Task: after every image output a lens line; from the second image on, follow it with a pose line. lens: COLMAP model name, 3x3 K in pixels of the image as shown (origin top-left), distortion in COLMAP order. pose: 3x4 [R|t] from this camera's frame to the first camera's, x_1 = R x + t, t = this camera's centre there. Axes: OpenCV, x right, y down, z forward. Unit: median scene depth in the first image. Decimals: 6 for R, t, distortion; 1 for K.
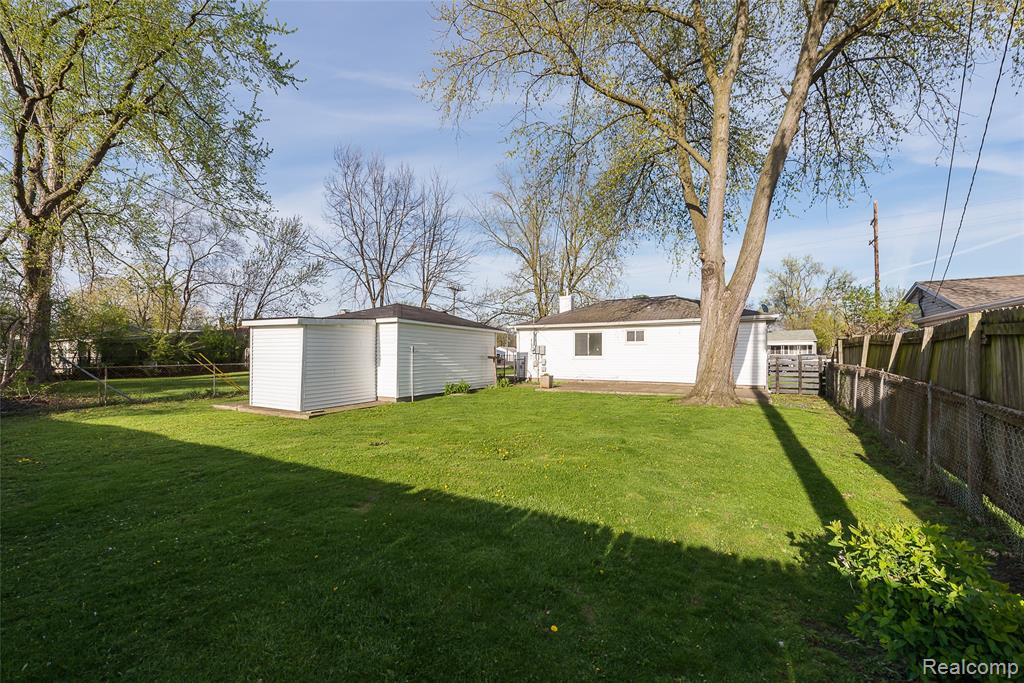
lens RADIAL K [[423.5, 0, 516.1], [0, 423.5, 350.2], [0, 0, 1]] dist [0.017256, -0.000005]
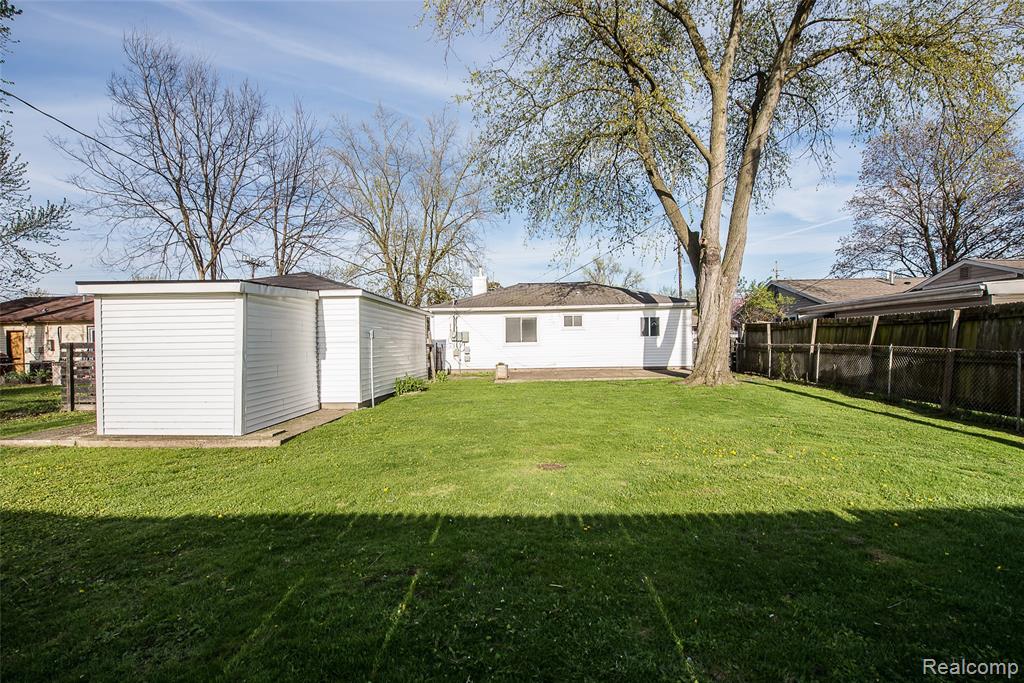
lens RADIAL K [[435.8, 0, 497.4], [0, 435.8, 353.5], [0, 0, 1]] dist [-0.016614, -0.000109]
pose [[0.883440, -0.025121, 0.467869, -0.330195], [0.012149, 0.999454, 0.030723, 0.007965], [-0.468386, -0.021458, 0.883263, 0.193318]]
